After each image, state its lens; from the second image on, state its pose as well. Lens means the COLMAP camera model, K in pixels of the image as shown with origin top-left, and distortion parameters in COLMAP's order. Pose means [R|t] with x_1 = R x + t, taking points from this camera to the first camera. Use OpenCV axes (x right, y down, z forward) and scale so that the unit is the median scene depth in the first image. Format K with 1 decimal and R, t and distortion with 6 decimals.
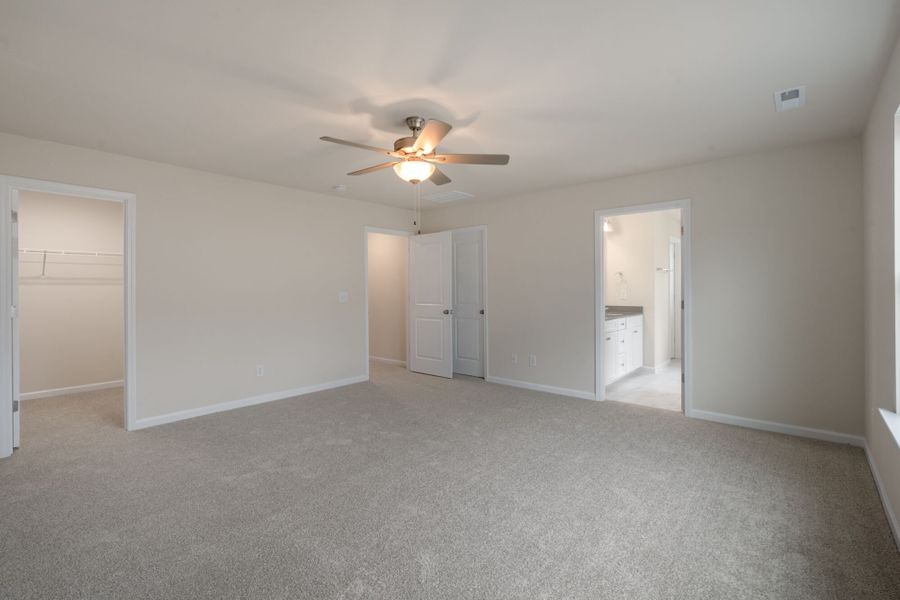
lens RADIAL K [[403.5, 0, 449.3], [0, 403.5, 301.1], [0, 0, 1]] dist [-0.002495, 0.000075]
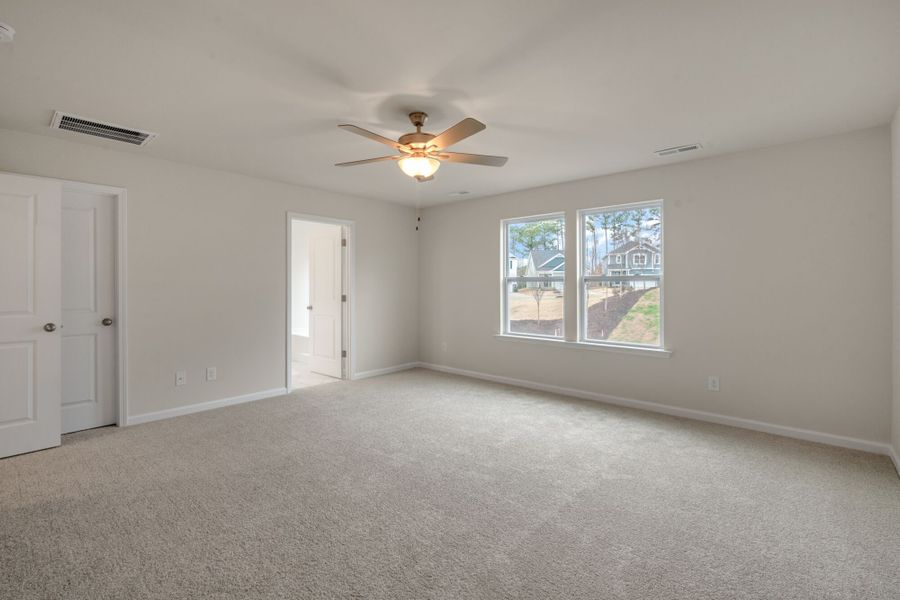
lens RADIAL K [[403.5, 0, 449.3], [0, 403.5, 301.1], [0, 0, 1]] dist [-0.002495, 0.000075]
pose [[0.026645, -0.033764, 0.999075, -0.725867], [0.024592, 0.999149, 0.033110, -0.018113], [-0.999342, 0.023687, 0.027453, 0.608295]]
